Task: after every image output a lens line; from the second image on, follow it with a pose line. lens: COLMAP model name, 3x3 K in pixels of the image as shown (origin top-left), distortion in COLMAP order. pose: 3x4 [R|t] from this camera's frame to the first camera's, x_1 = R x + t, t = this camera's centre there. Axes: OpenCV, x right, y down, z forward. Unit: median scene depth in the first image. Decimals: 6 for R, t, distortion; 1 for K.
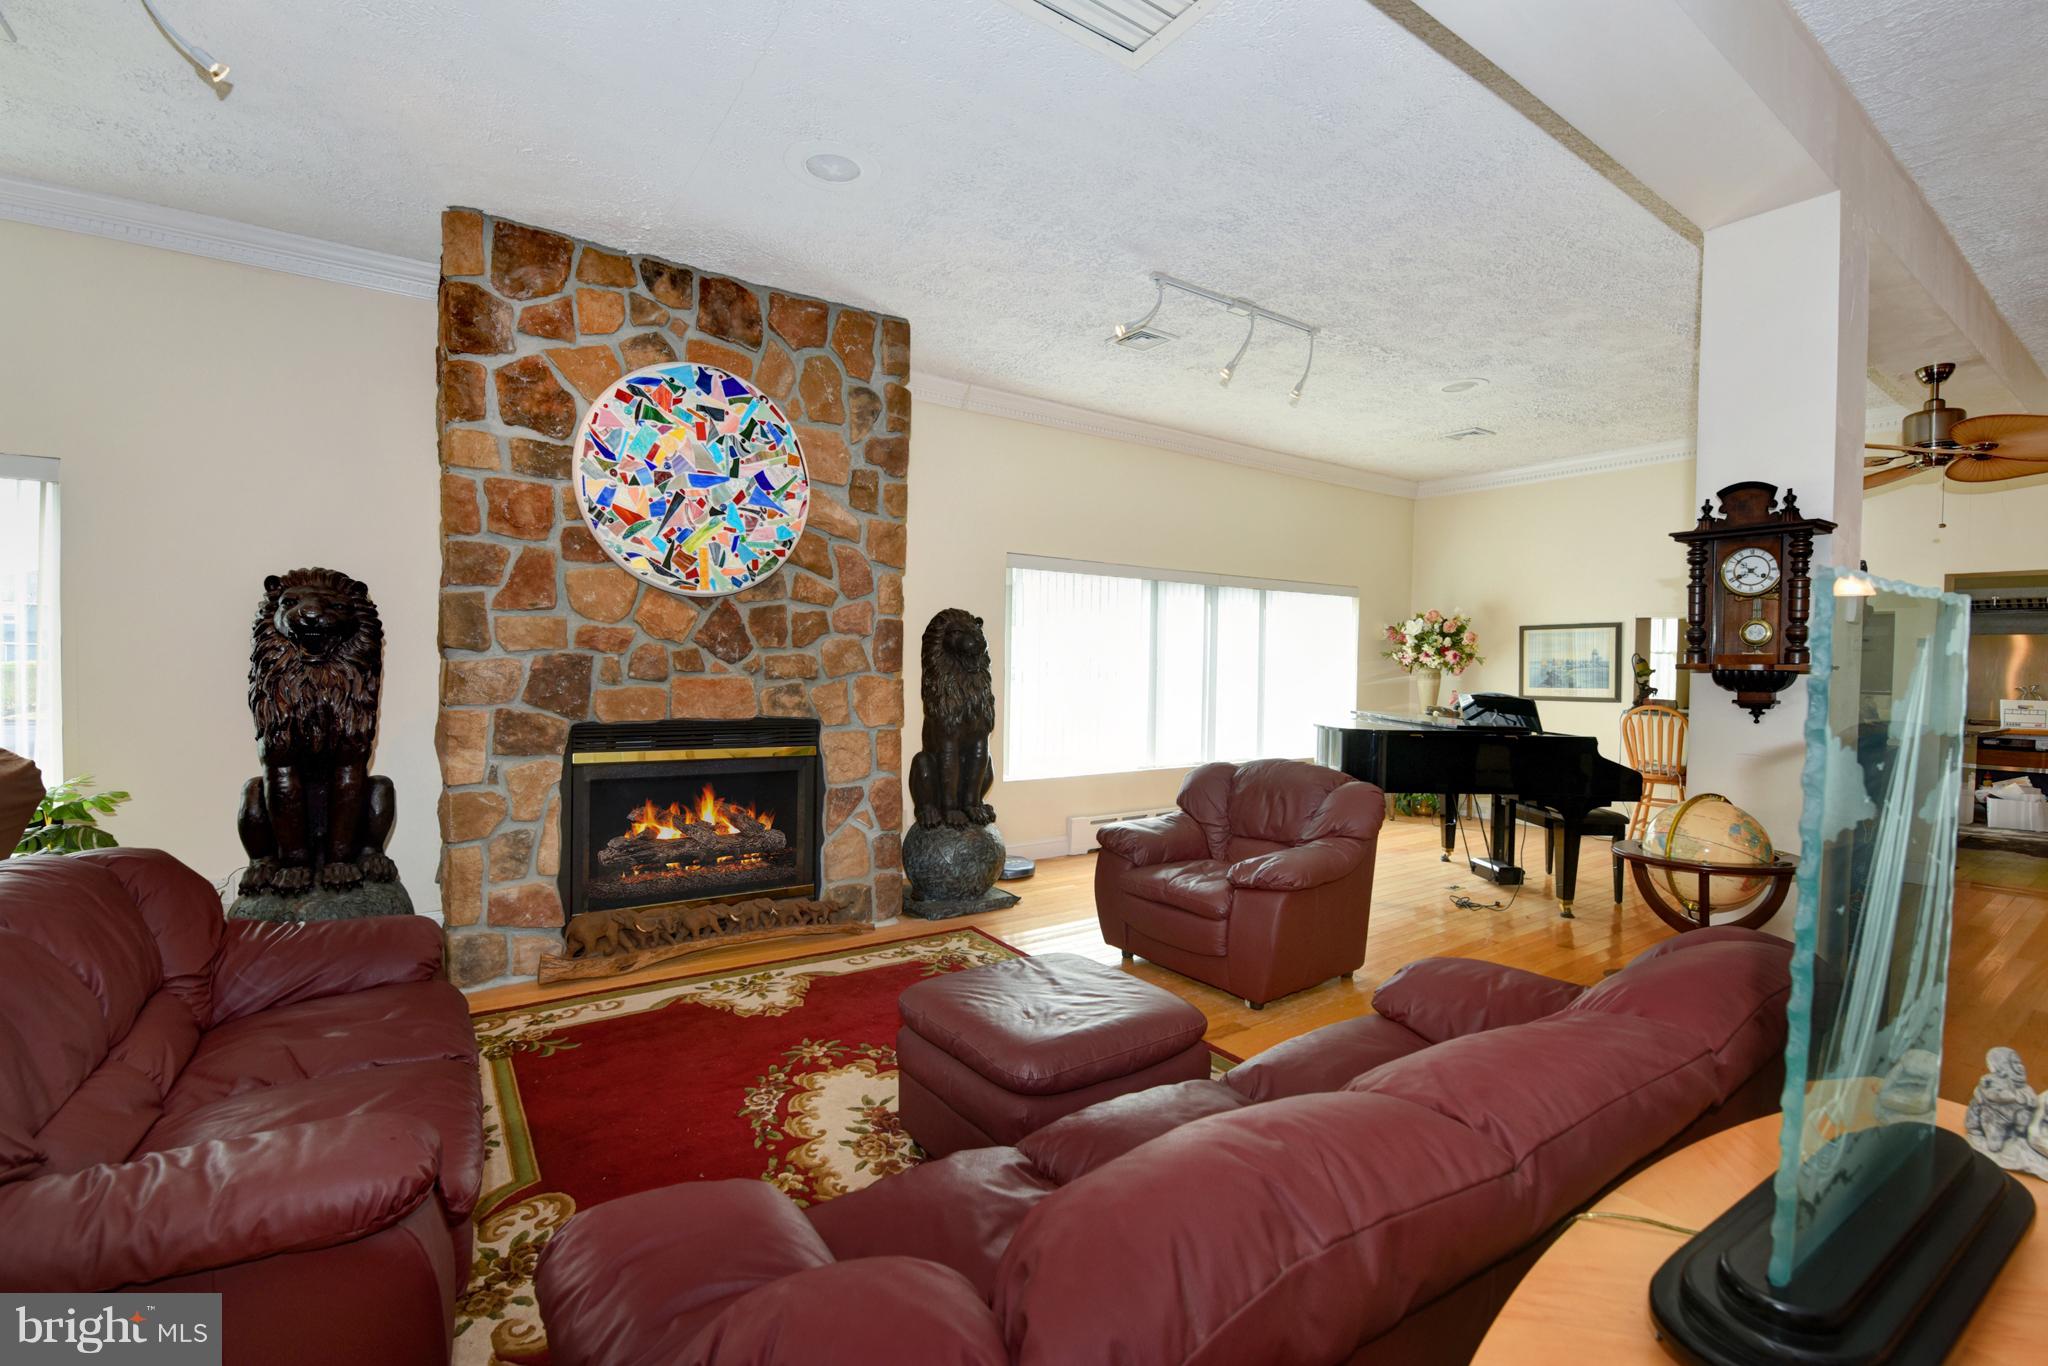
lens RADIAL K [[912.2, 0, 1020.9], [0, 912.2, 684.1], [0, 0, 1]] dist [-0.001807, -0.001894]
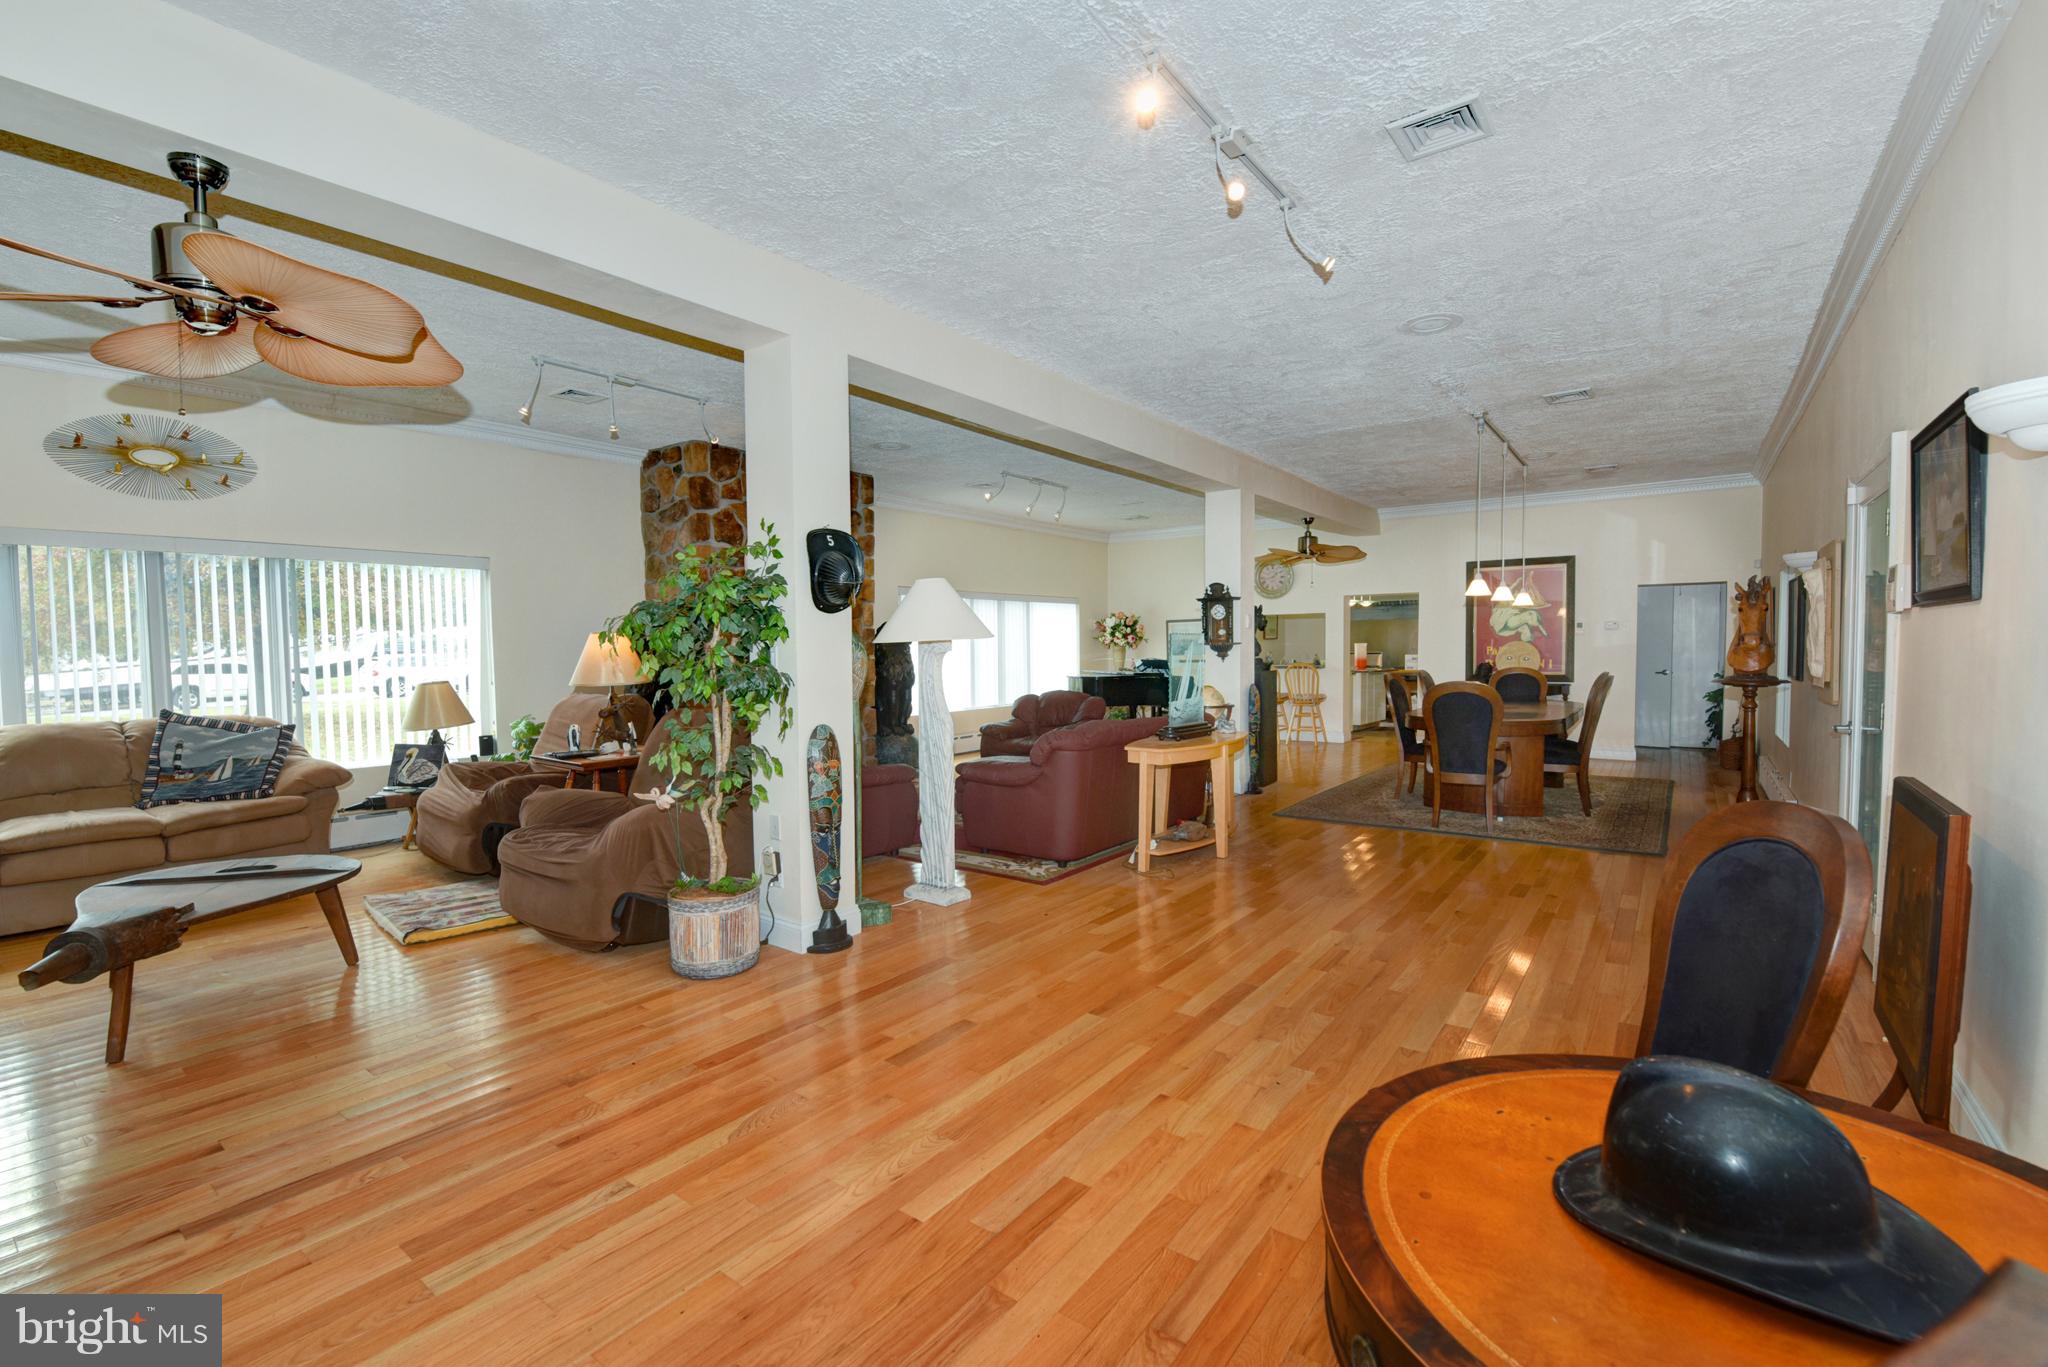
lens RADIAL K [[912.2, 0, 1025.9], [0, 912.2, 684.7], [0, 0, 1]] dist [-0.001807, -0.001894]
pose [[0.947619, -0.037819, 0.317157, -0.364159], [0.031510, 0.999191, 0.024998, 0.009919], [-0.317846, -0.013695, 0.948044, -0.784295]]
